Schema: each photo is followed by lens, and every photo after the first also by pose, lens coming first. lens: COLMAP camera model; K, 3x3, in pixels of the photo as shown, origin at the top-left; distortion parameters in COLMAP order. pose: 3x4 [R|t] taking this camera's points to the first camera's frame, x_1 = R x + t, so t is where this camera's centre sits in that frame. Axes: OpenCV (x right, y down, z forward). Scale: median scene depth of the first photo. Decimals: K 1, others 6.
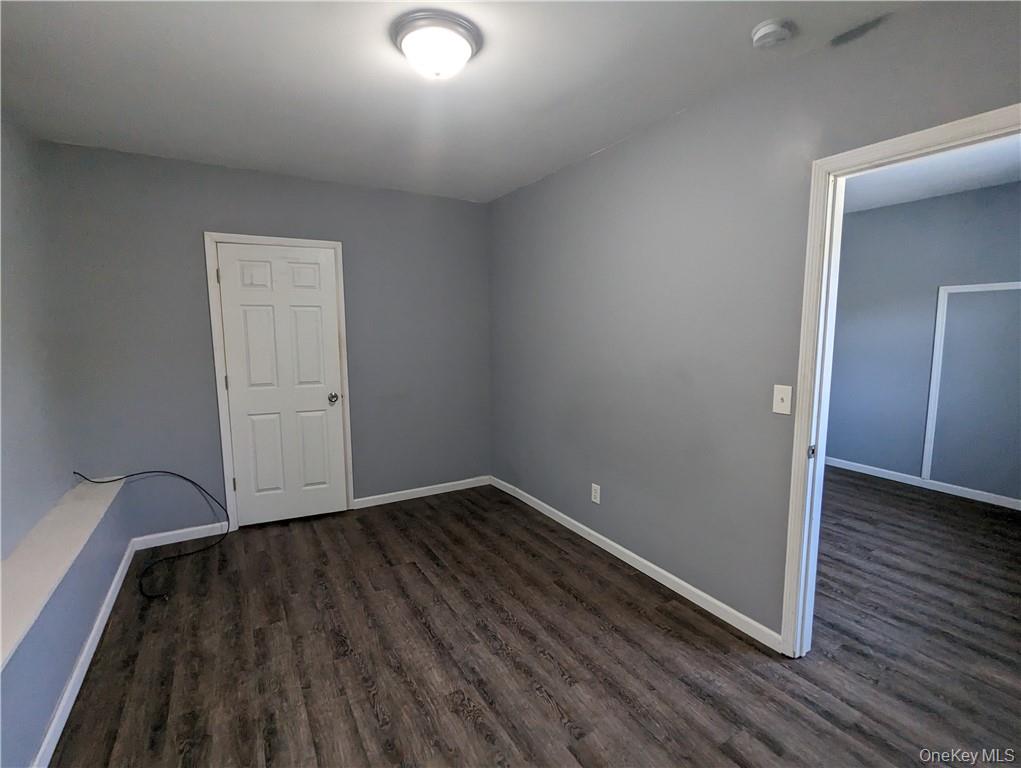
lens RADIAL K [[484.8, 0, 510.5], [0, 484.8, 384.0], [0, 0, 1]] dist [0.001673, 0.000244]
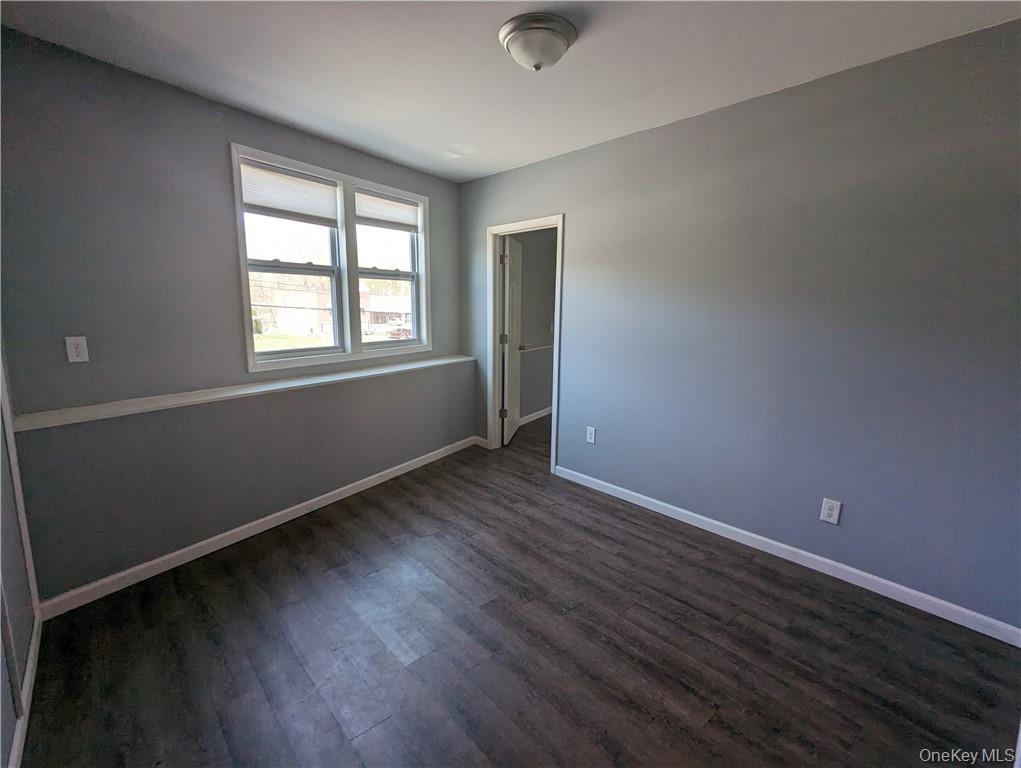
lens RADIAL K [[484.8, 0, 510.5], [0, 484.8, 384.0], [0, 0, 1]] dist [0.001673, 0.000244]
pose [[-0.985118, 0.018590, -0.170872, 1.066987], [-0.029082, 0.961772, 0.272303, -0.293119], [0.169402, 0.273219, -0.946918, 2.623839]]
